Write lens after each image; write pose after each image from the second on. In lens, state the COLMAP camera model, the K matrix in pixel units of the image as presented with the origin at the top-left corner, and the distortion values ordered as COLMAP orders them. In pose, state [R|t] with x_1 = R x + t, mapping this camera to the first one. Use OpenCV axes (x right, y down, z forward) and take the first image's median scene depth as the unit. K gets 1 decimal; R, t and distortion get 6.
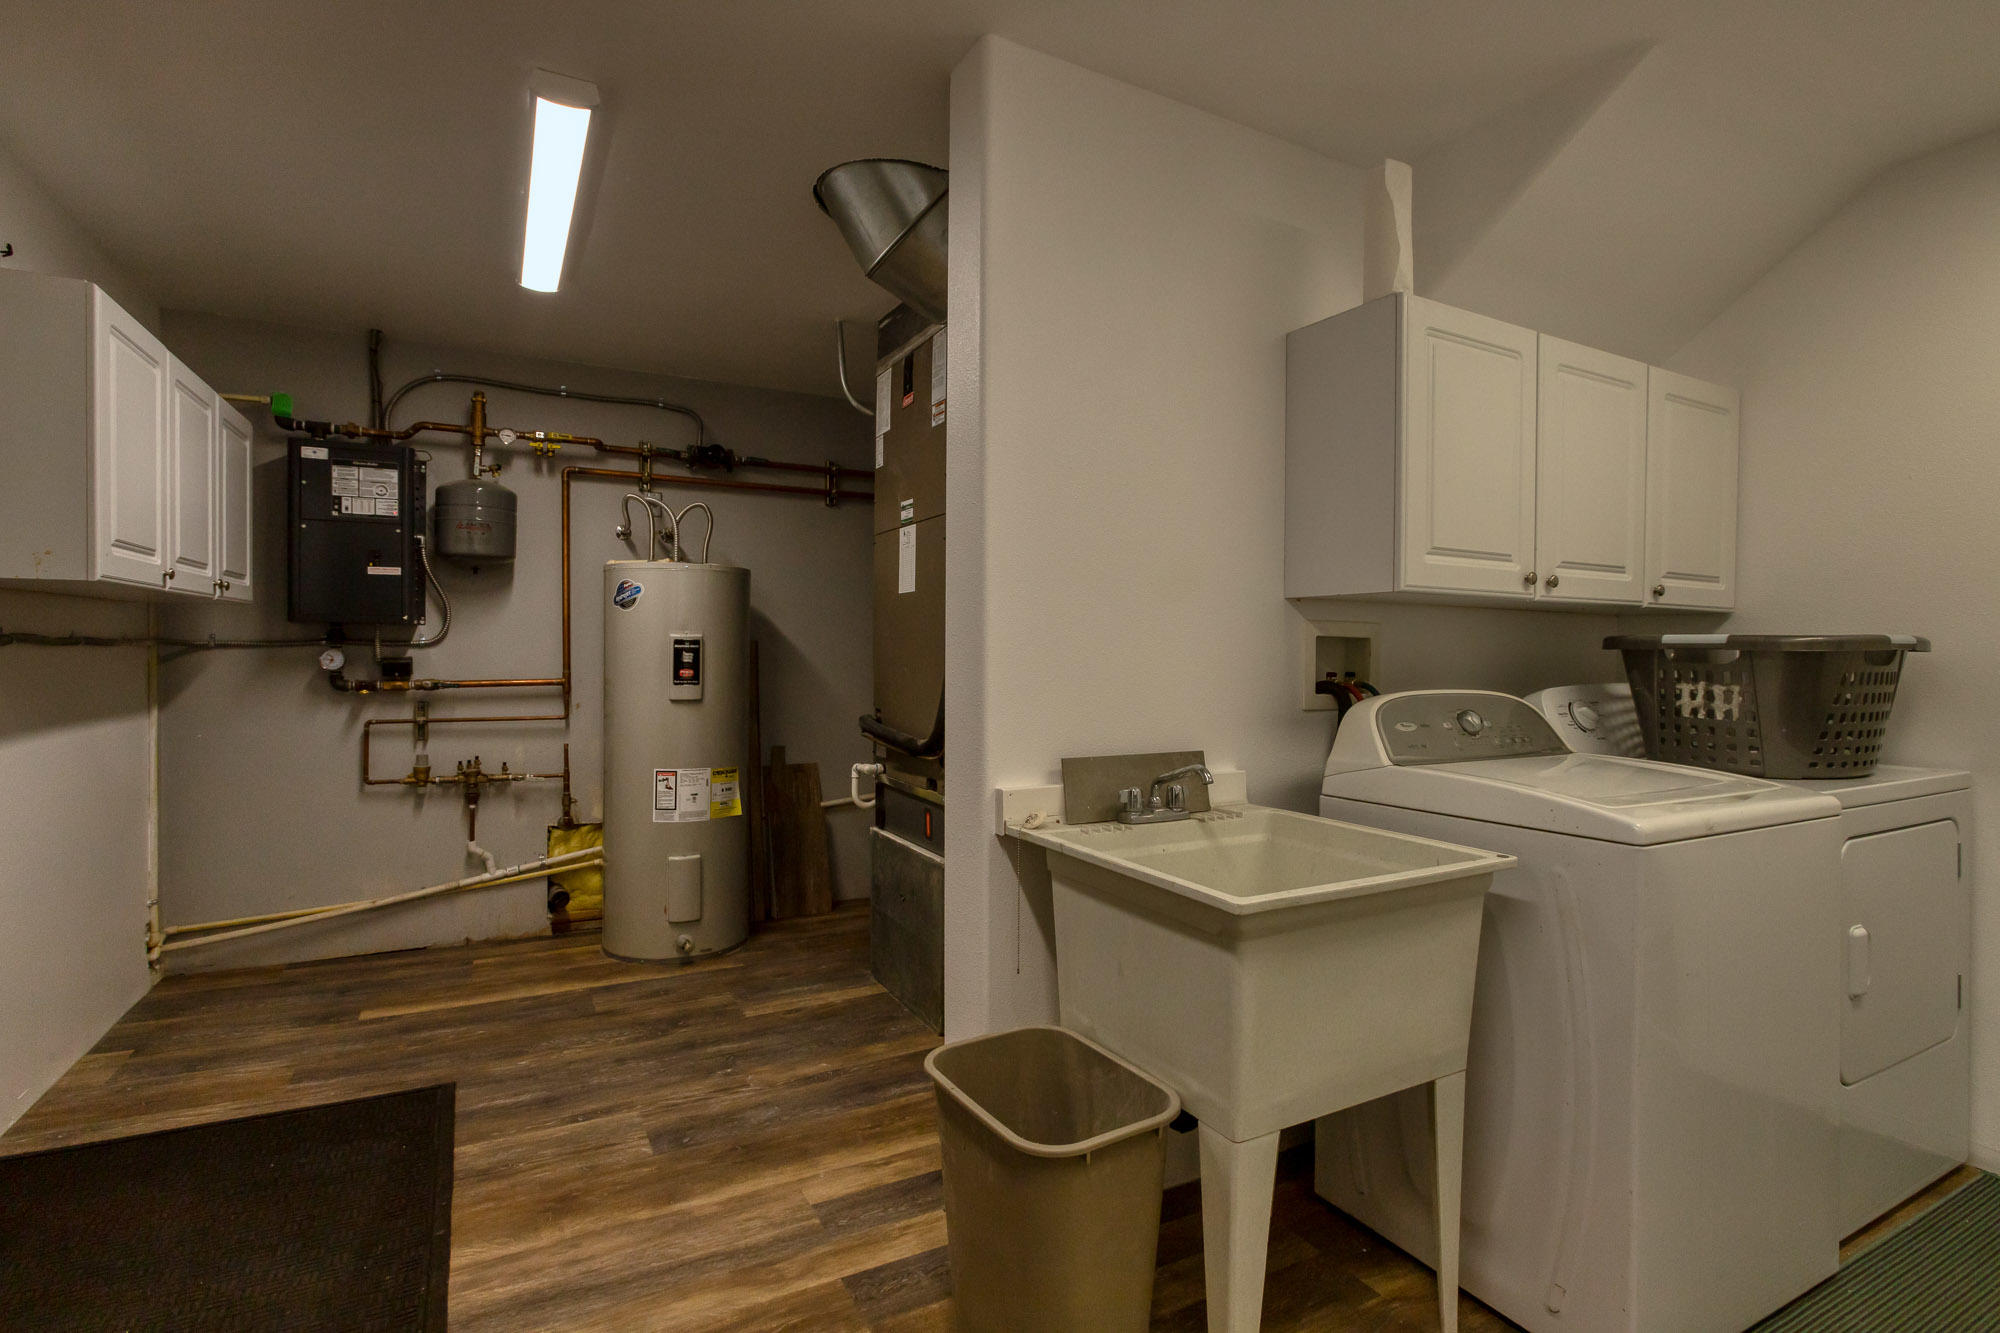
lens RADIAL K [[992.8, 0, 993.5], [0, 992.8, 656.7], [0, 0, 1]] dist [-0.052835, 0.027594]
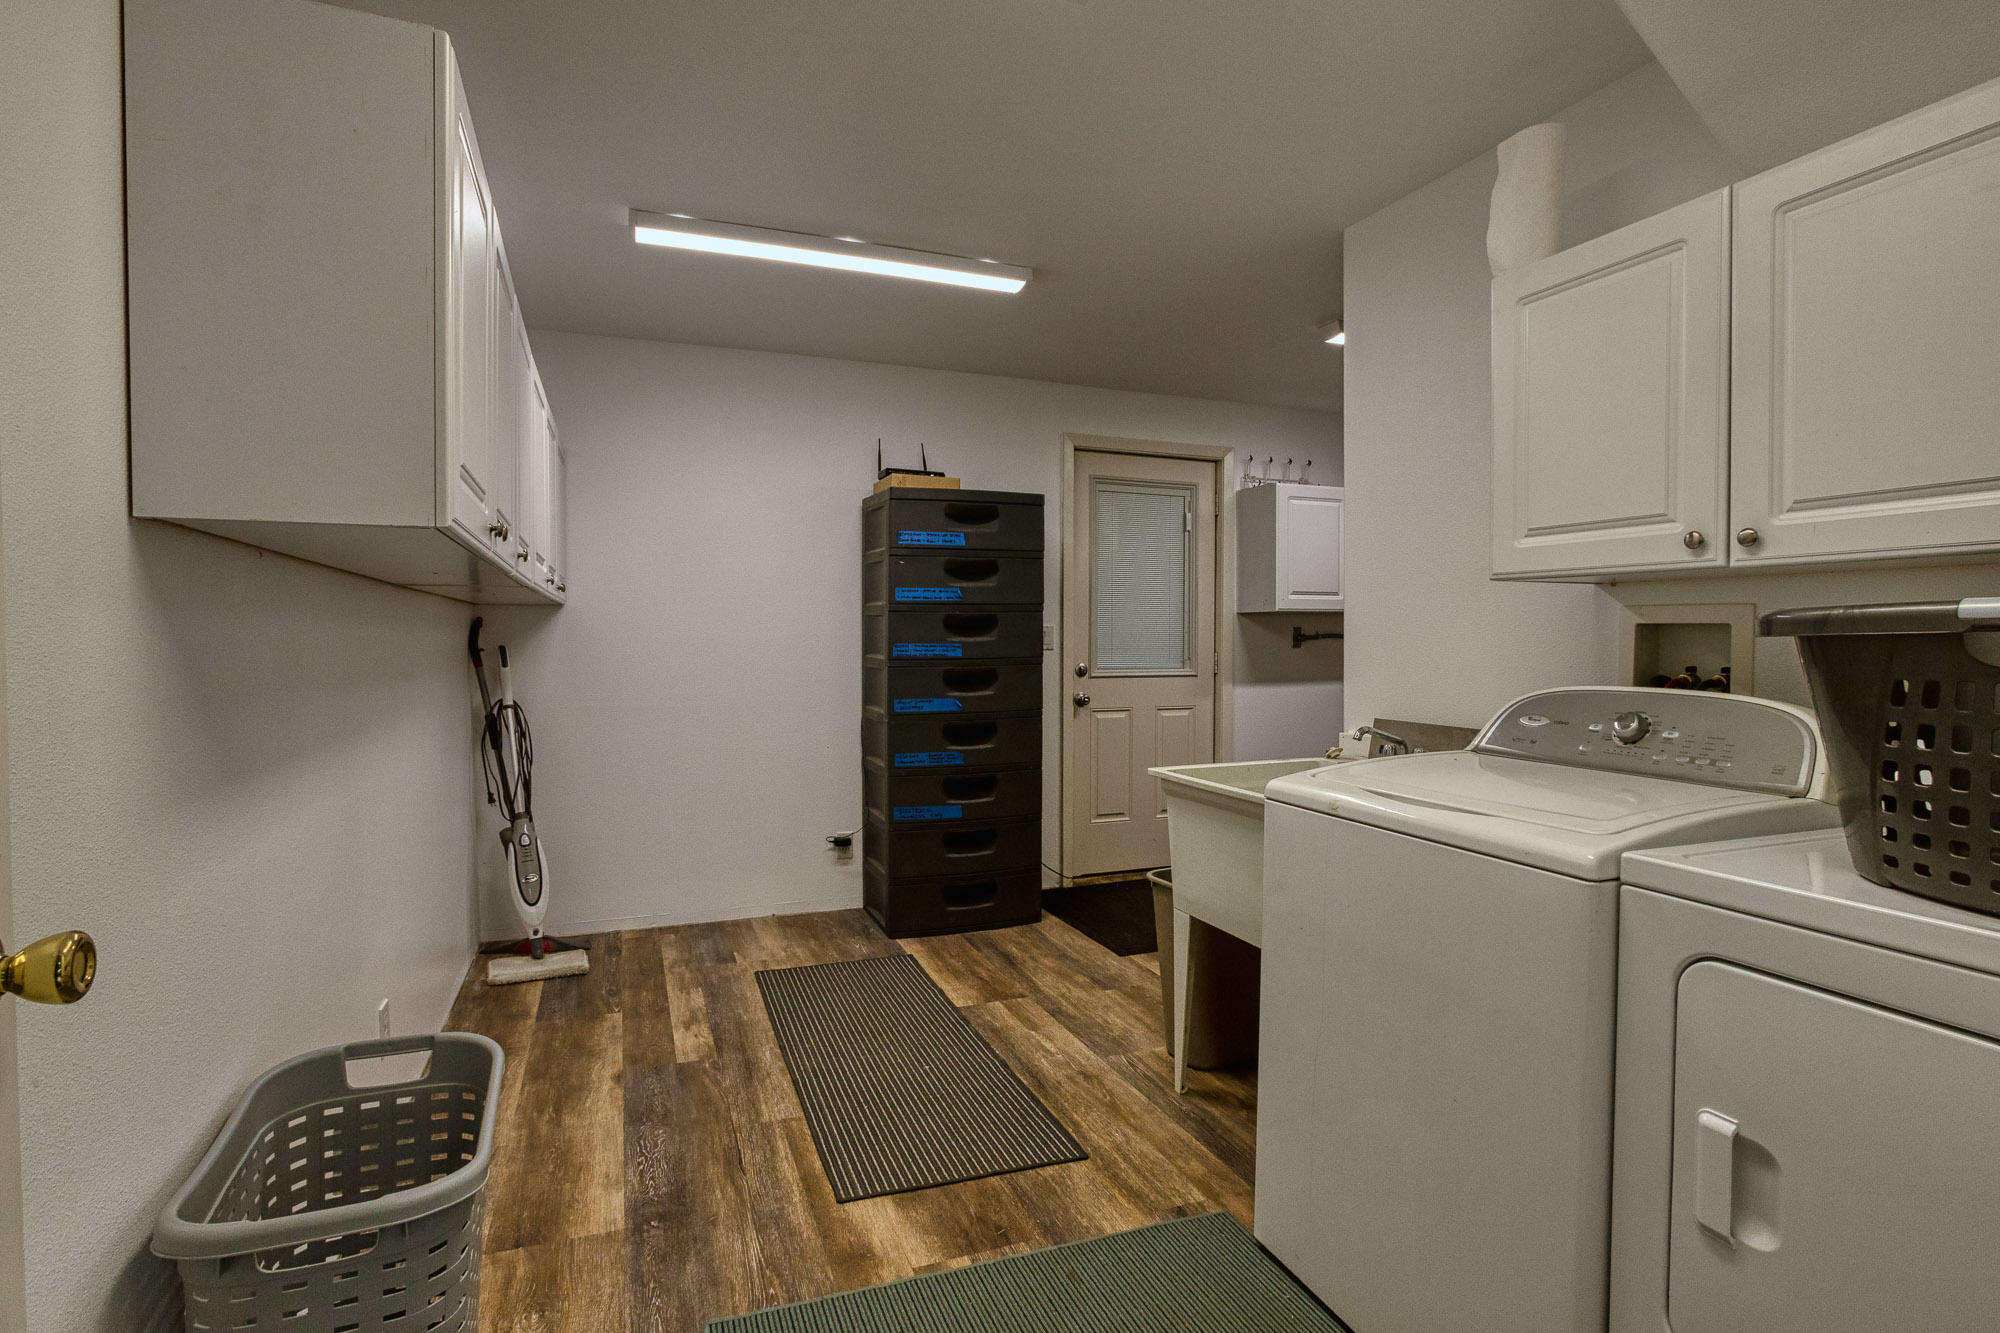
lens RADIAL K [[992.8, 0, 993.5], [0, 992.8, 656.7], [0, 0, 1]] dist [-0.052835, 0.027594]
pose [[-0.152828, 0.007958, -0.988221, 1.348192], [0.000294, 0.999968, 0.008007, 0.001052], [0.988253, 0.000933, -0.152825, 0.587982]]
